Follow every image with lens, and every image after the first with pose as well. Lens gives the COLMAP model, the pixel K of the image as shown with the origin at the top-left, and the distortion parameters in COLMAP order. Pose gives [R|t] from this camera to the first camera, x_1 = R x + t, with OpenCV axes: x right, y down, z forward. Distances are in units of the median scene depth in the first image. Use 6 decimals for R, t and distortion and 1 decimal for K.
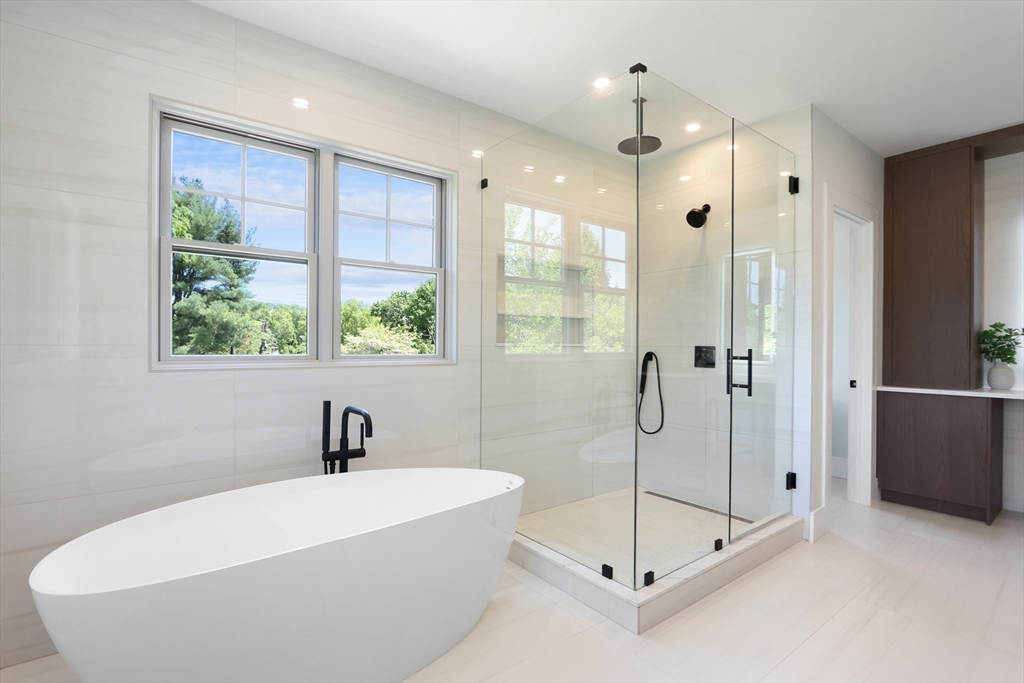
lens RADIAL K [[478.0, 0, 511.3], [0, 478.0, 341.7], [0, 0, 1]] dist [0.001600, 0.000402]
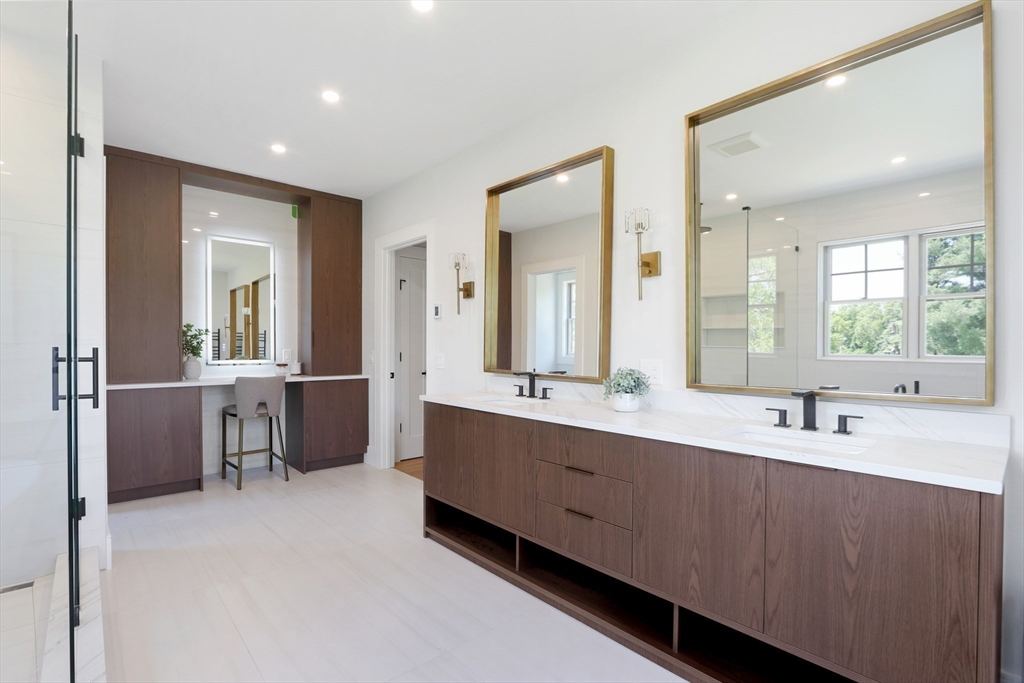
lens RADIAL K [[478.0, 0, 515.8], [0, 478.0, 350.0], [0, 0, 1]] dist [0.001600, 0.000402]
pose [[-0.078279, -0.014392, 0.996828, -0.257675], [-0.012303, 0.999834, 0.013469, 0.000121], [-0.996856, -0.011209, -0.078443, 0.295548]]
